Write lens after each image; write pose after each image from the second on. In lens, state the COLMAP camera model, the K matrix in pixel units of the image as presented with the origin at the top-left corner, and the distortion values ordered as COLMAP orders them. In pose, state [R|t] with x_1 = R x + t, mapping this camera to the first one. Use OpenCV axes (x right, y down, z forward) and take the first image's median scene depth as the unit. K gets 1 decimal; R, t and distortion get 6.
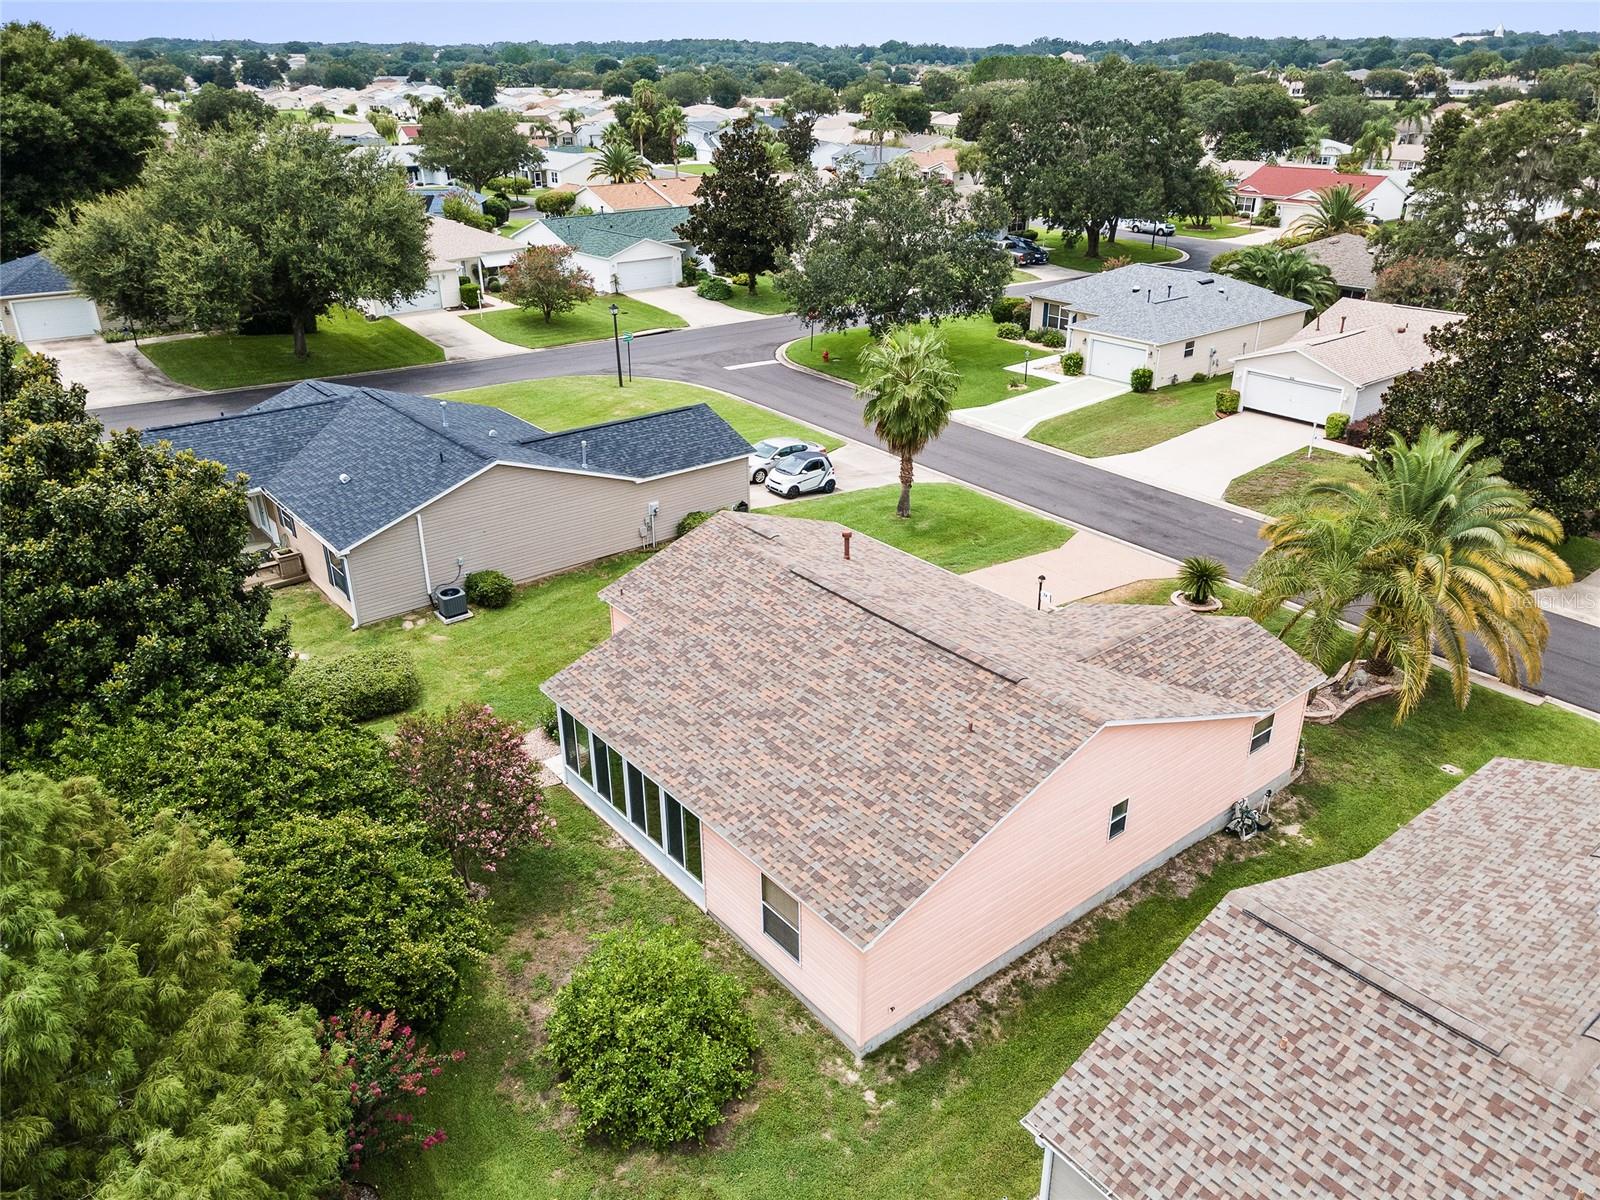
lens RADIAL K [[1164.9, 0, 806.7], [0, 1164.9, 605.1], [0, 0, 1]] dist [0.050762, -0.002941]
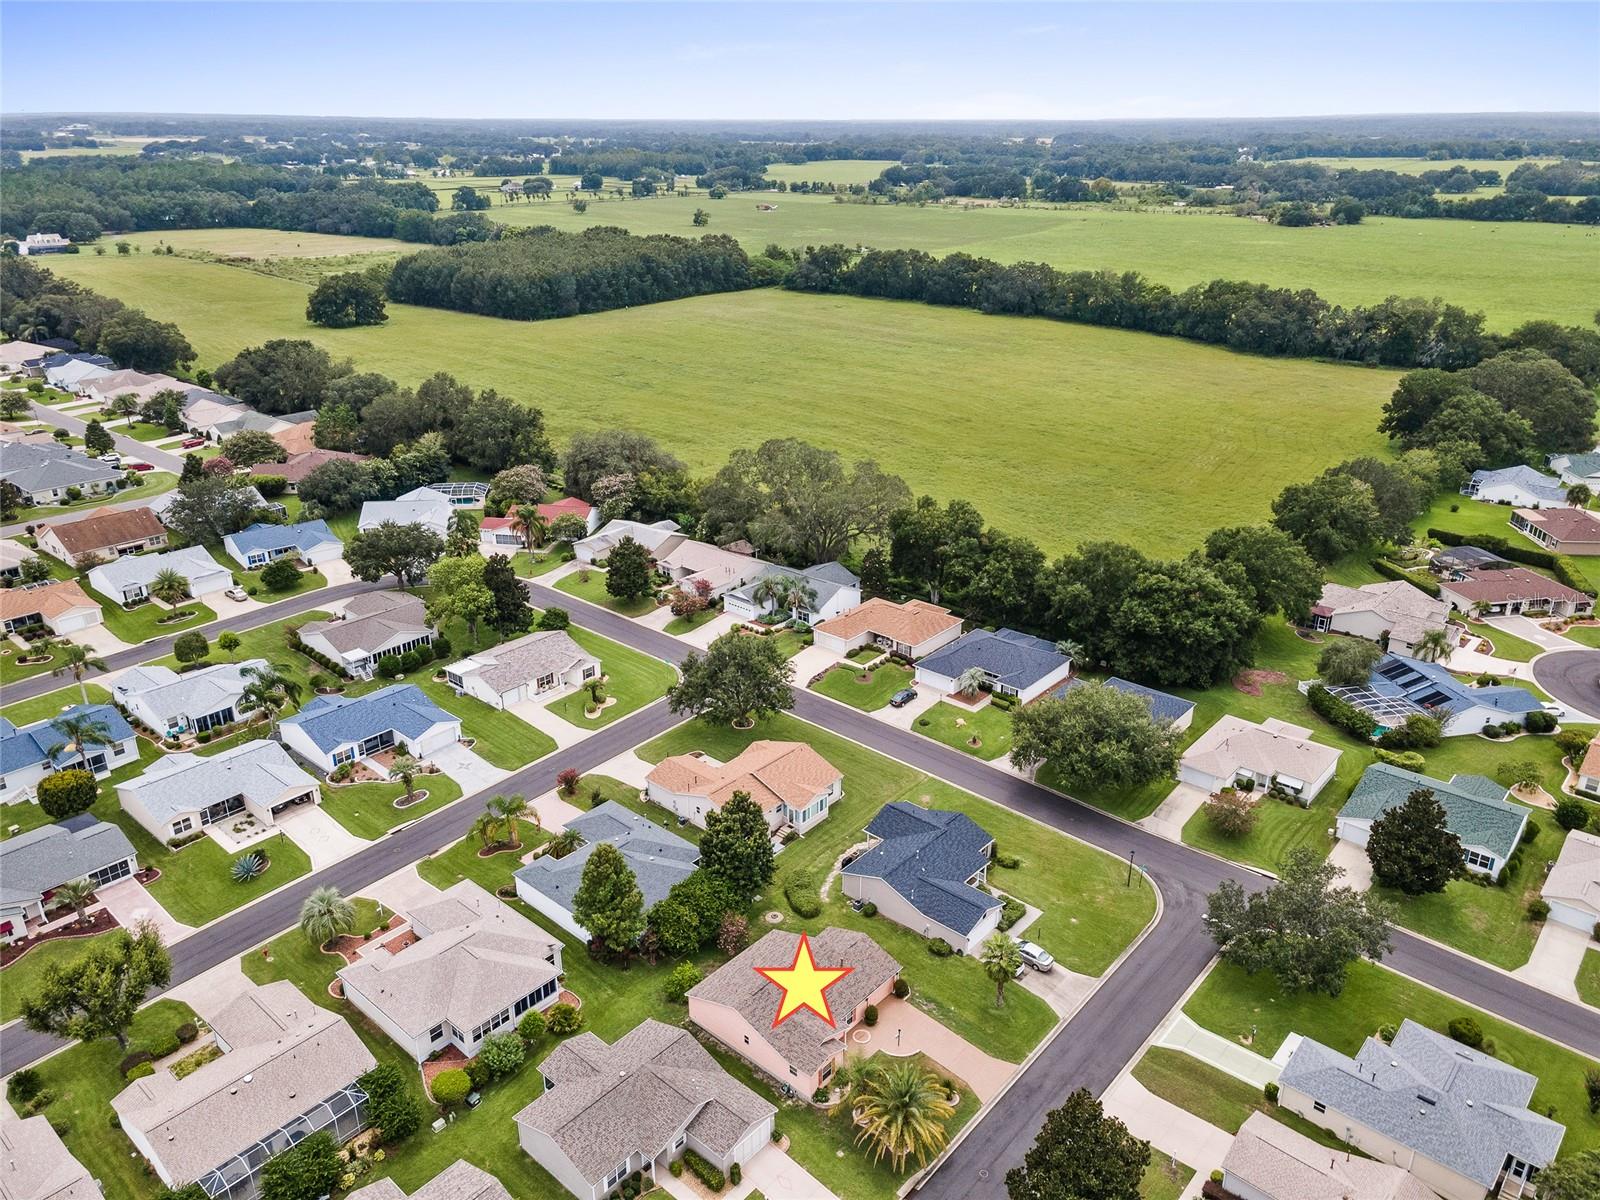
lens RADIAL K [[1164.9, 0, 806.7], [0, 1164.9, 605.1], [0, 0, 1]] dist [0.050762, -0.002941]
pose [[0.171621, 0.382806, -0.907748, 3.575884], [-0.414595, 0.863916, 0.285937, -2.481339], [0.893676, 0.327275, 0.306976, -0.587729]]
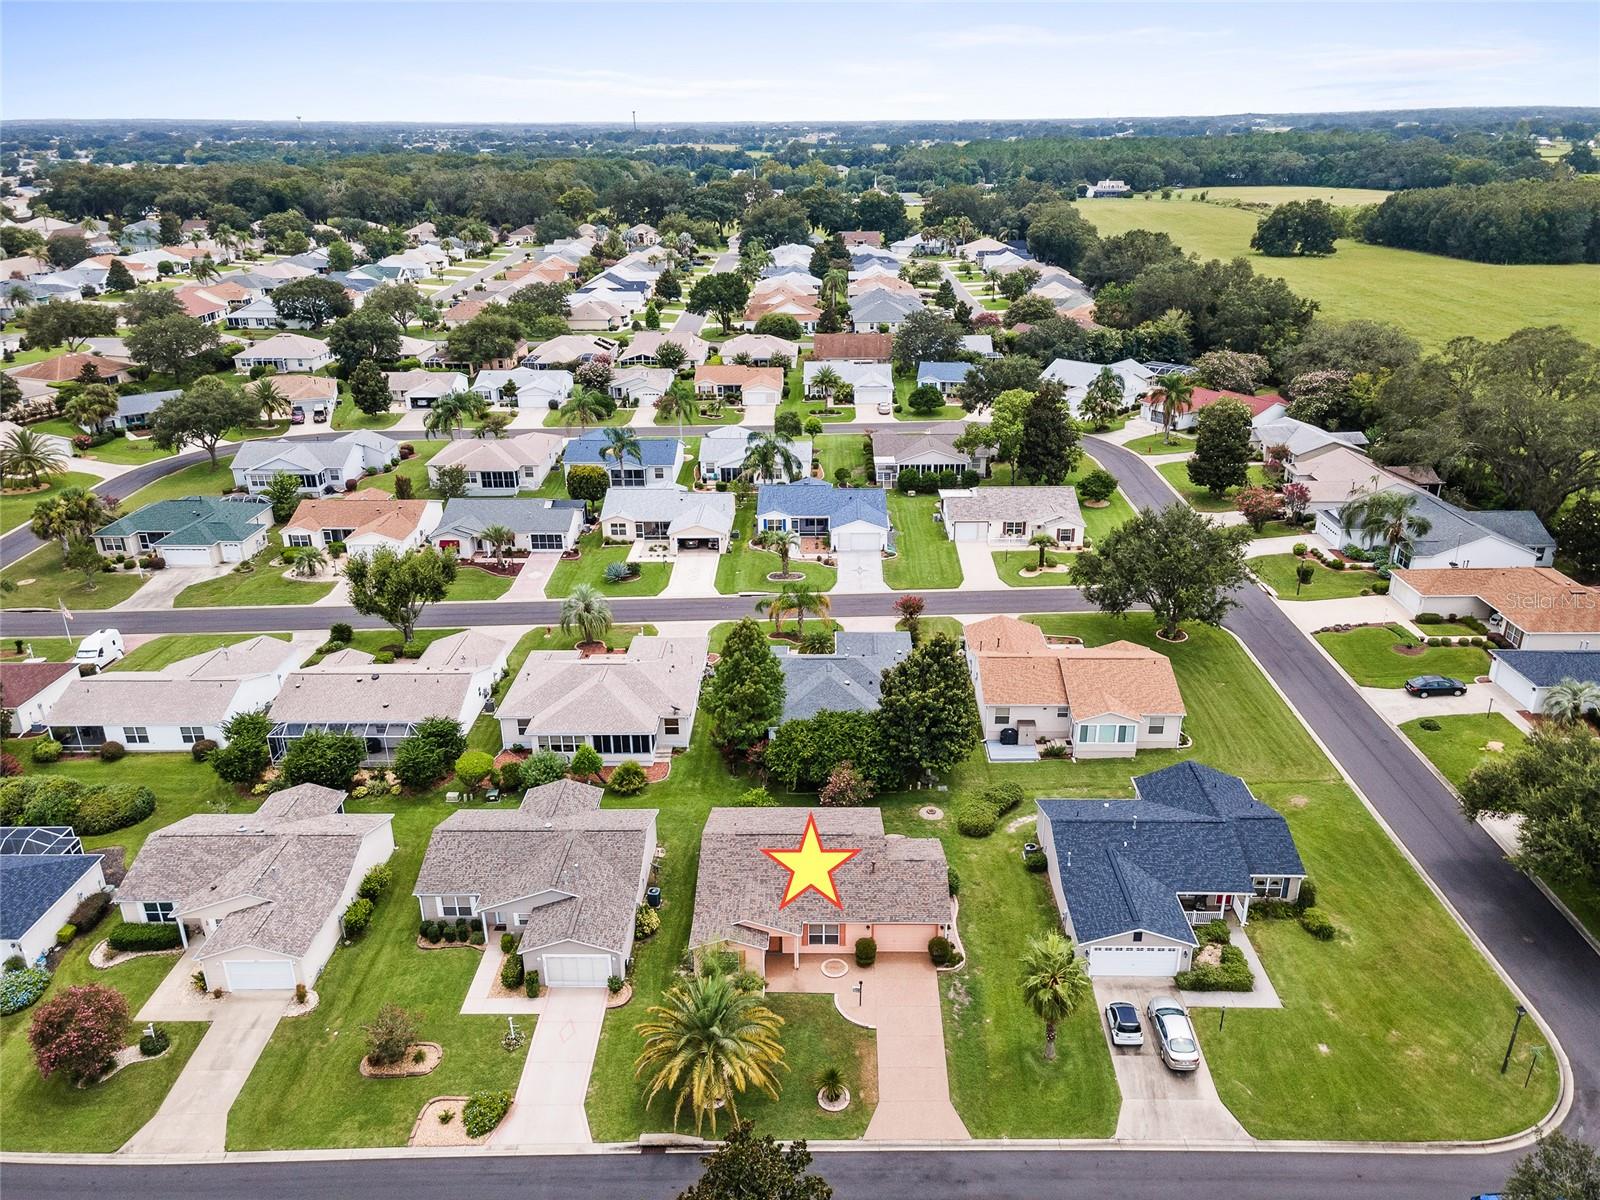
lens RADIAL K [[1161.0, 0, 803.5], [0, 1161.0, 569.7], [0, 0, 1]] dist [0.049914, 0.001940]
pose [[-0.643841, 0.285294, -0.709983, 2.156878], [-0.309565, 0.751437, 0.582677, -2.429113], [0.699741, 0.594937, -0.395489, 1.987373]]
